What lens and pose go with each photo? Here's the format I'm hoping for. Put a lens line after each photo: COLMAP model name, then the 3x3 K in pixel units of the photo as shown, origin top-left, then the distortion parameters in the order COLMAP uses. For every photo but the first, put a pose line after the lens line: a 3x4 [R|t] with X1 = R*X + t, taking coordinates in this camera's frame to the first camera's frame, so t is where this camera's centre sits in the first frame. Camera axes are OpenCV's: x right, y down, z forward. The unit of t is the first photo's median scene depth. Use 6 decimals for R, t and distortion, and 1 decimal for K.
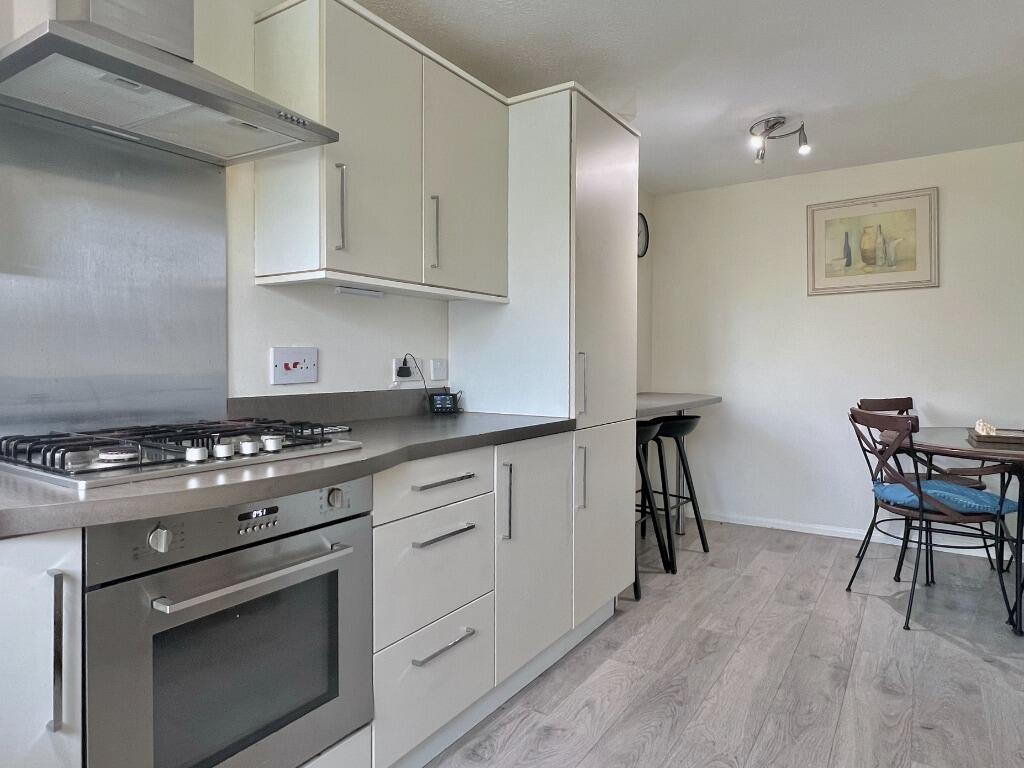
lens RADIAL K [[653.6, 0, 512.9], [0, 653.6, 365.1], [0, 0, 1]] dist [-0.008823, -0.000544]
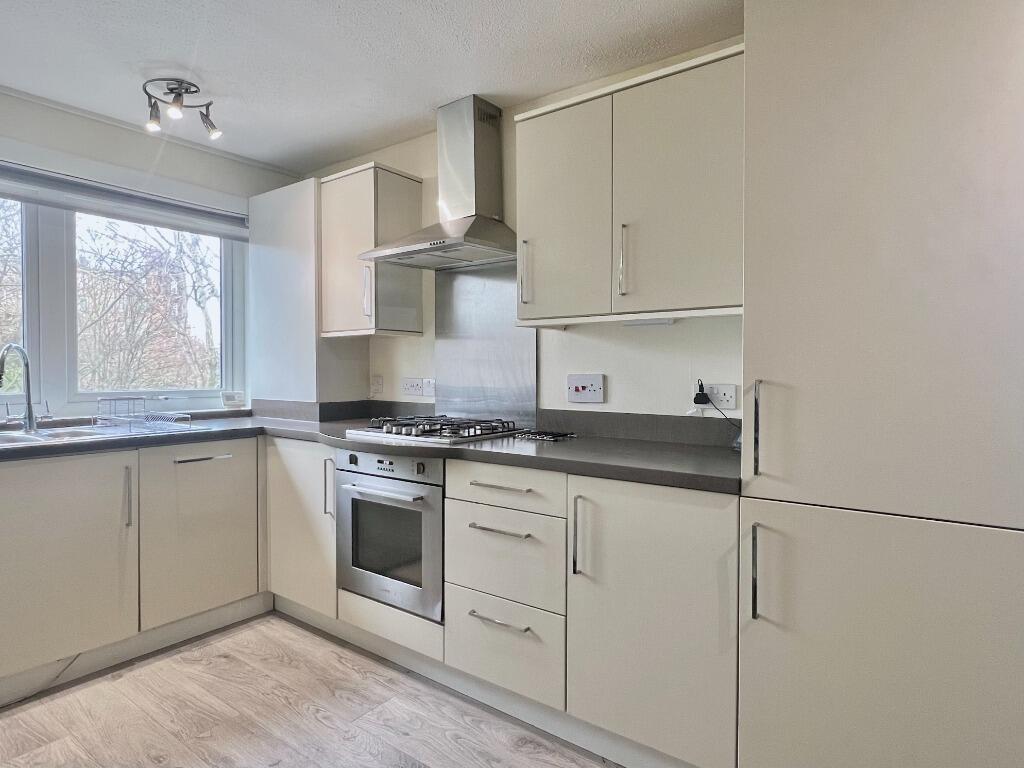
lens RADIAL K [[584.2, 0, 505.1], [0, 584.2, 381.7], [0, 0, 1]] dist [-0.002294, -0.002516]
pose [[-0.072420, 0.015332, -0.997256, 0.831115], [-0.010611, 0.999813, 0.016142, -0.029898], [0.997318, 0.011751, -0.072244, 0.923481]]
